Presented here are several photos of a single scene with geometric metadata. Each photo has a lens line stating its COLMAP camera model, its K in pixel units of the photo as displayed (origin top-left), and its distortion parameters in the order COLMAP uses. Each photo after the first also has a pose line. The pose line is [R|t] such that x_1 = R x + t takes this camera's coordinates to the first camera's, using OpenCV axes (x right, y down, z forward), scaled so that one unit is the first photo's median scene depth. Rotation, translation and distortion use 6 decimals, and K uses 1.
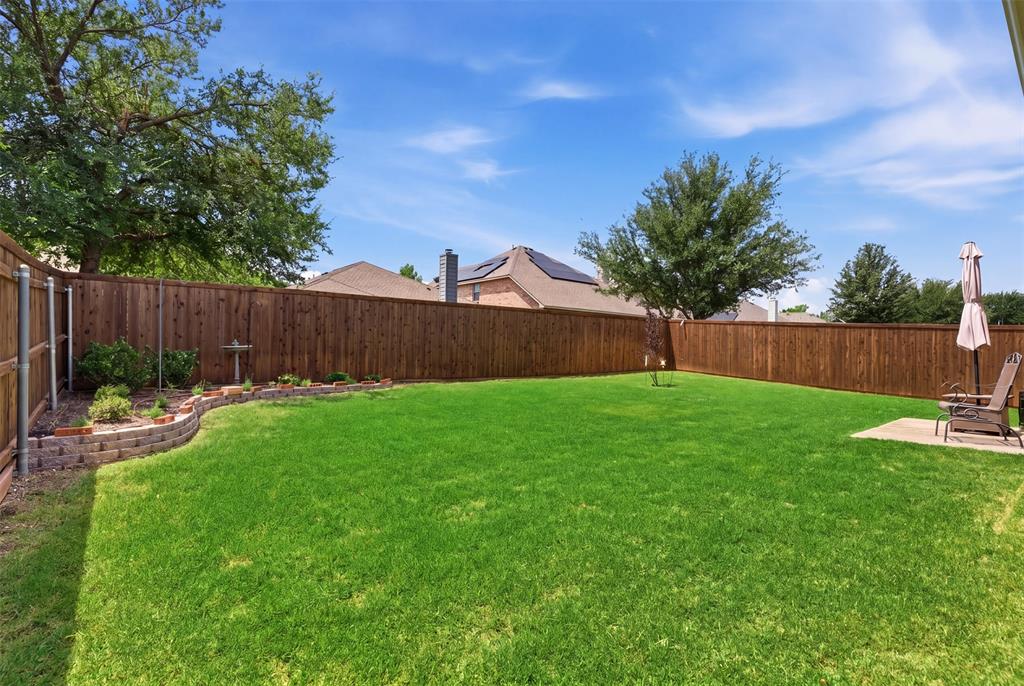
lens RADIAL K [[464.7, 0, 513.8], [0, 464.7, 339.9], [0, 0, 1]] dist [0.003424, 0.002069]
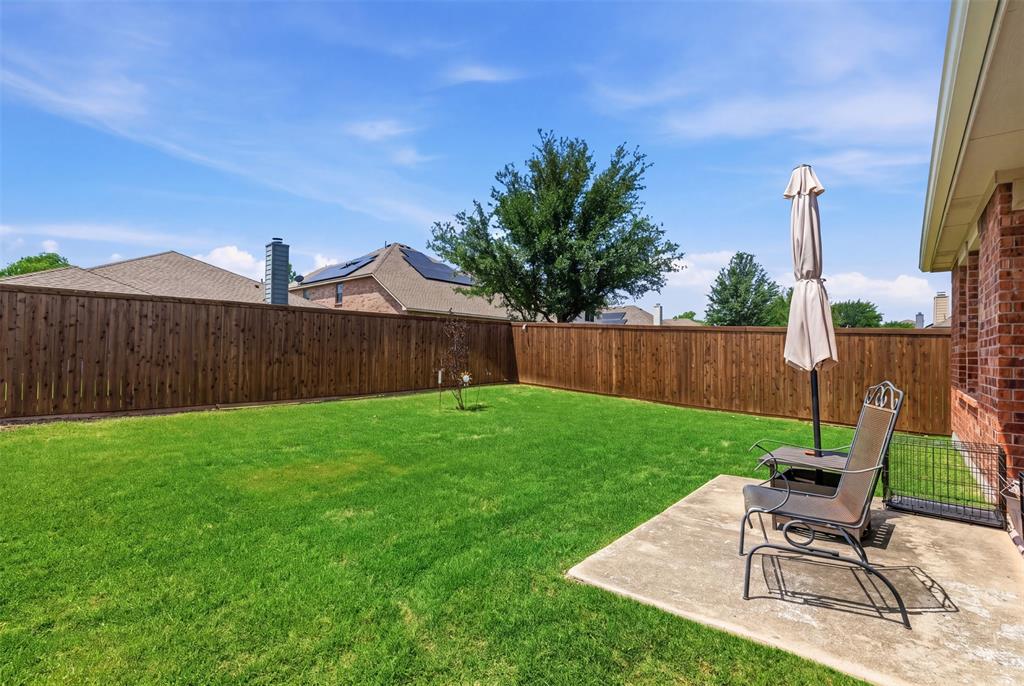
lens RADIAL K [[464.7, 0, 509.2], [0, 464.7, 344.9], [0, 0, 1]] dist [0.003424, 0.002069]
pose [[0.984373, -0.006690, 0.175970, 0.139909], [0.007044, 0.999974, -0.001390, -0.001932], [-0.175956, 0.002608, 0.984395, 0.136124]]
